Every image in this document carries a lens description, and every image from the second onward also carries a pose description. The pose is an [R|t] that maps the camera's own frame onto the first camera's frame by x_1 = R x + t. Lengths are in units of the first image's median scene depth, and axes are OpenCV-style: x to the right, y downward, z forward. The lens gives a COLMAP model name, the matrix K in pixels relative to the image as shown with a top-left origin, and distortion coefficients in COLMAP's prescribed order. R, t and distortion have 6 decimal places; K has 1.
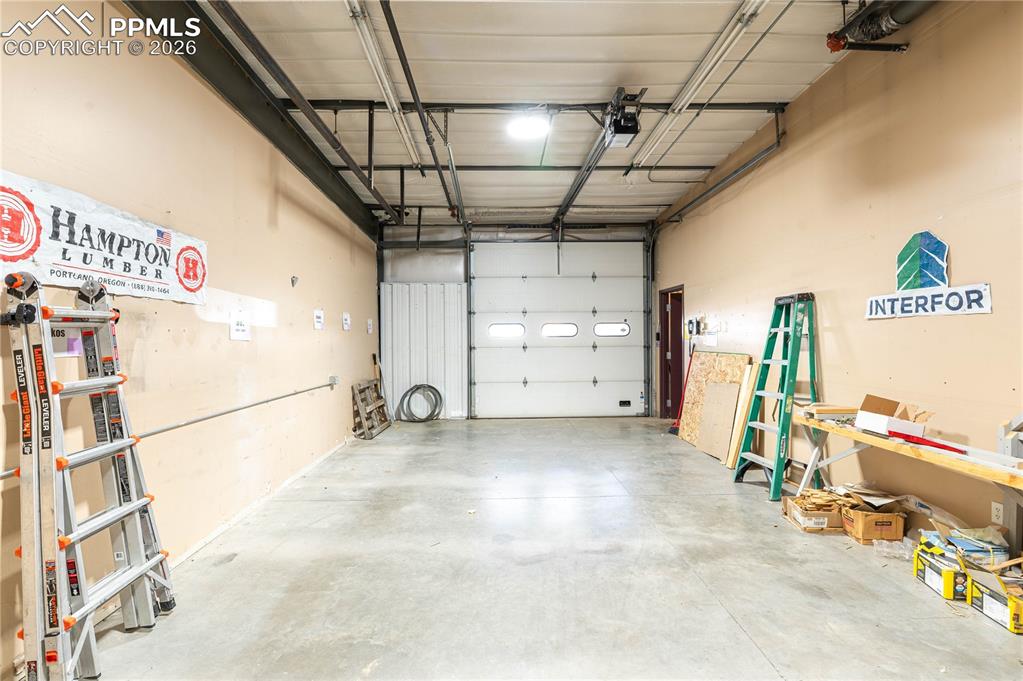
lens RADIAL K [[466.4, 0, 499.2], [0, 466.4, 340.3], [0, 0, 1]] dist [-0.000126, -0.000110]
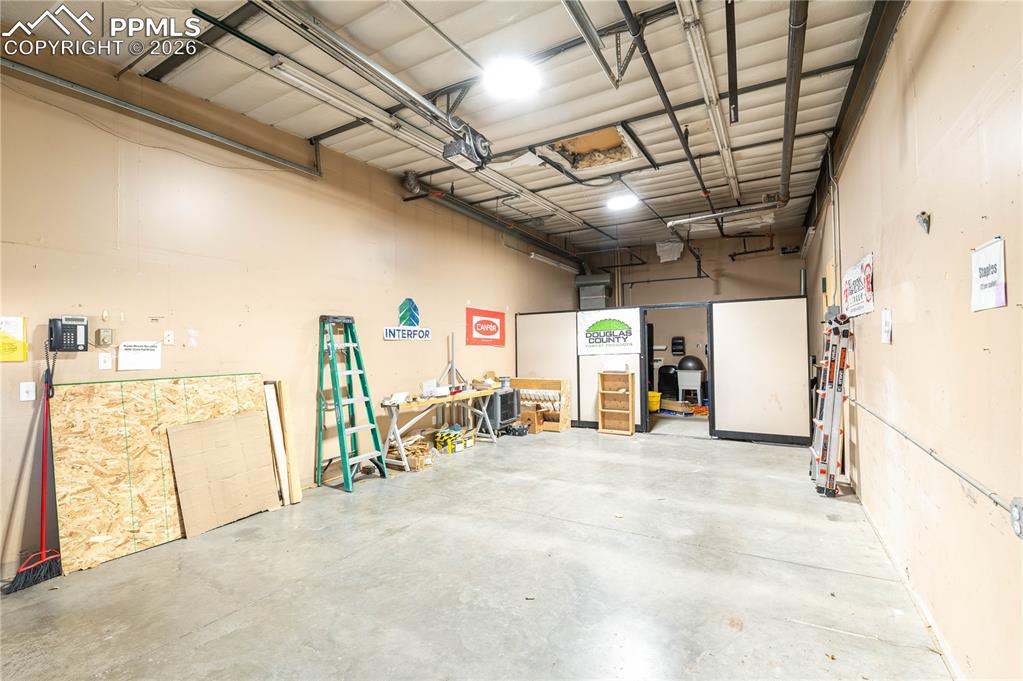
lens RADIAL K [[450.3, 0, 511.0], [0, 450.3, 336.8], [0, 0, 1]] dist [-0.008971, -0.000690]
pose [[-0.858295, 0.031061, 0.512216, -0.448456], [0.021769, 0.999472, -0.024131, -0.009239], [-0.512695, -0.009561, -0.858518, 2.373307]]
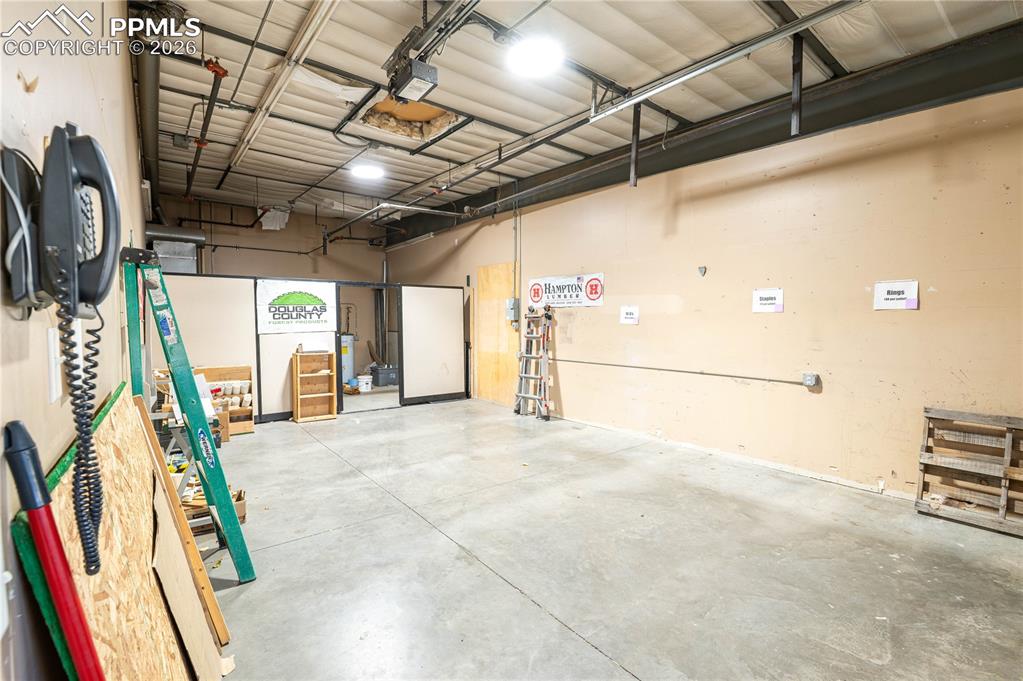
lens RADIAL K [[450.3, 0, 511.0], [0, 450.3, 336.8], [0, 0, 1]] dist [-0.008971, -0.000690]
pose [[-0.793658, 0.026708, -0.607777, 0.825915], [0.003033, 0.999197, 0.039947, -0.022718], [0.608356, 0.029861, -0.793102, 2.300350]]
